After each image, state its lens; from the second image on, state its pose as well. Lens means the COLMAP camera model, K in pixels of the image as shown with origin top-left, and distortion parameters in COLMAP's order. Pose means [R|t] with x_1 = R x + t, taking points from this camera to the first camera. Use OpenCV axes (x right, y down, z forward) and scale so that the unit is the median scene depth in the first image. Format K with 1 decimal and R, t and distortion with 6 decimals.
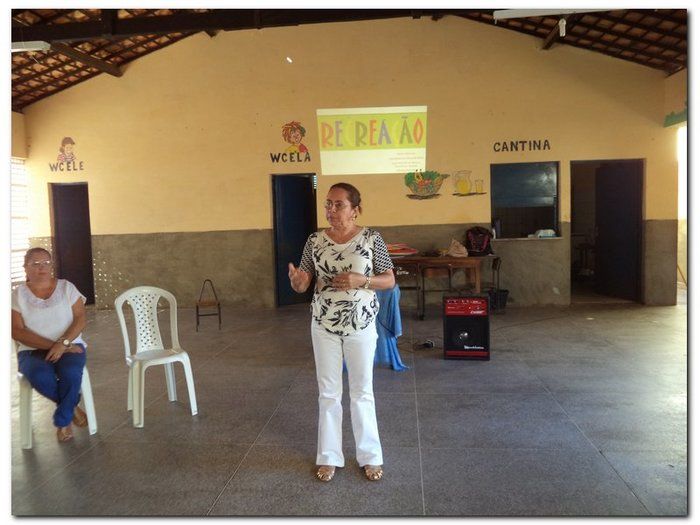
lens RADIAL K [[540.8, 0, 347.7], [0, 540.8, 257.8], [0, 0, 1]] dist [-0.033912, -0.004246]
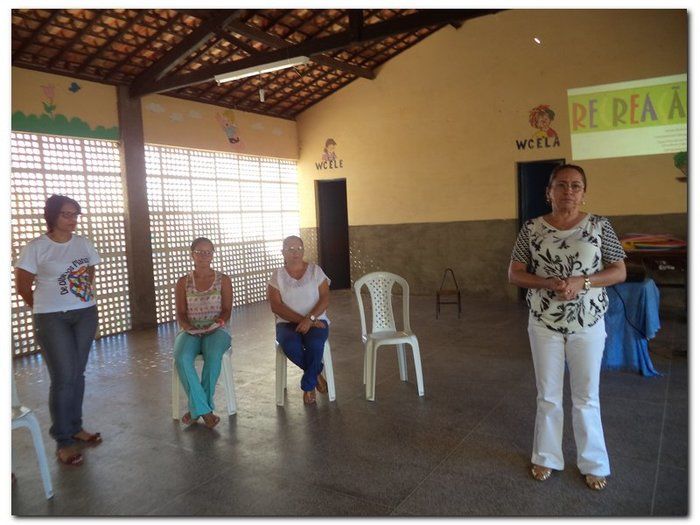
lens RADIAL K [[540.8, 0, 347.7], [0, 540.8, 257.8], [0, 0, 1]] dist [-0.033912, -0.004246]
pose [[0.892945, 0.021290, -0.449662, 0.027796], [-0.014373, 0.999720, 0.018790, 0.003130], [0.449936, -0.010315, 0.893001, 0.000889]]
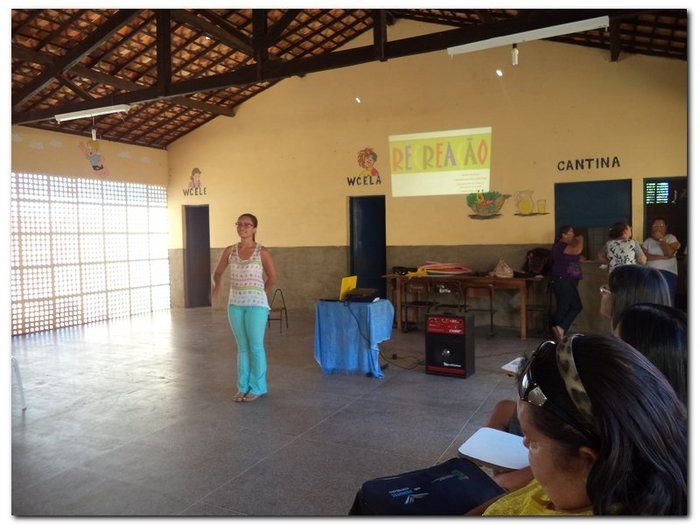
lens RADIAL K [[540.8, 0, 347.7], [0, 540.8, 257.8], [0, 0, 1]] dist [-0.033912, -0.004246]
pose [[0.937951, 0.025161, -0.345853, 0.267489], [-0.033324, 0.999288, -0.017677, -0.010596], [0.345162, 0.028105, 0.938122, -0.037685]]
